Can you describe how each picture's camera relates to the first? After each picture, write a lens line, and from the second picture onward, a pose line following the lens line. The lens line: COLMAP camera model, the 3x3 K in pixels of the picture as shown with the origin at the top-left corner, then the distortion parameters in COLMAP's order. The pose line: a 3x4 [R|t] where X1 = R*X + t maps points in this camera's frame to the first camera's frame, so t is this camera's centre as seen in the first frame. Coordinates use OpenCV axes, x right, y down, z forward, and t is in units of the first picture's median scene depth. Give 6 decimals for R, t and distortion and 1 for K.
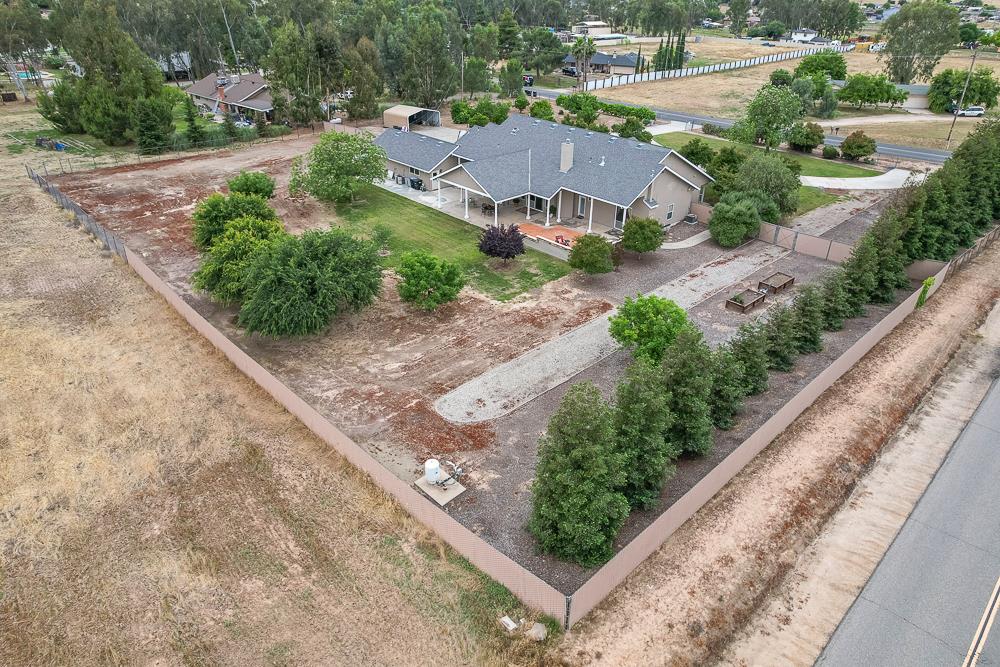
lens RADIAL K [[641.3, 0, 519.0], [0, 641.3, 351.7], [0, 0, 1]] dist [-0.051249, 0.049041]
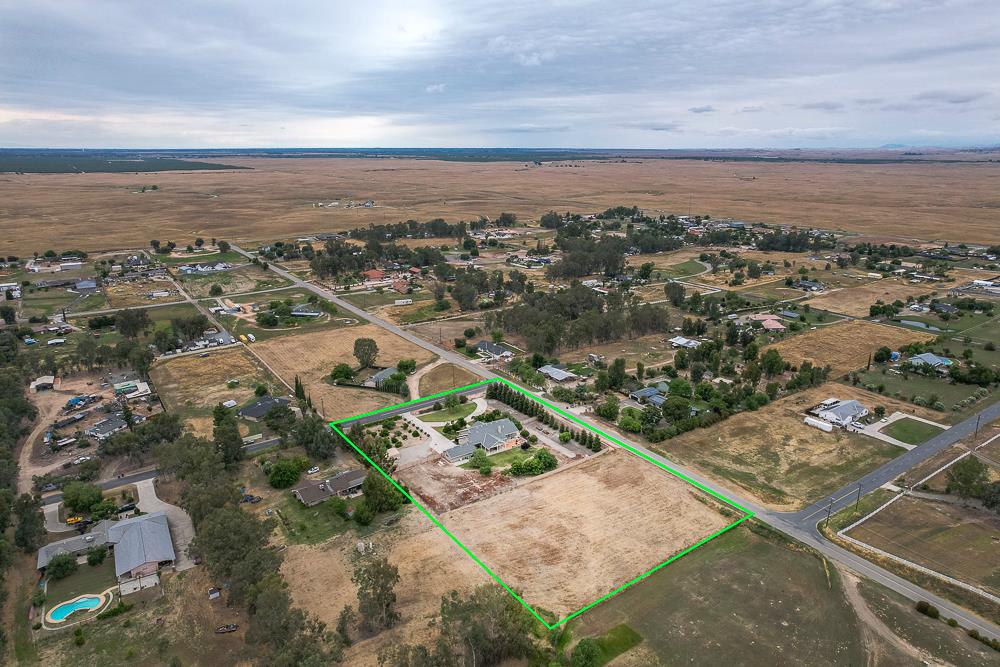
lens RADIAL K [[625.1, 0, 516.5], [0, 625.1, 332.6], [0, 0, 1]] dist [-0.047529, 0.045525]
pose [[0.157933, -0.293671, 0.942770, -5.370462], [0.506888, 0.843471, 0.177826, -2.225610], [-0.847421, 0.449794, 0.282070, -0.935738]]
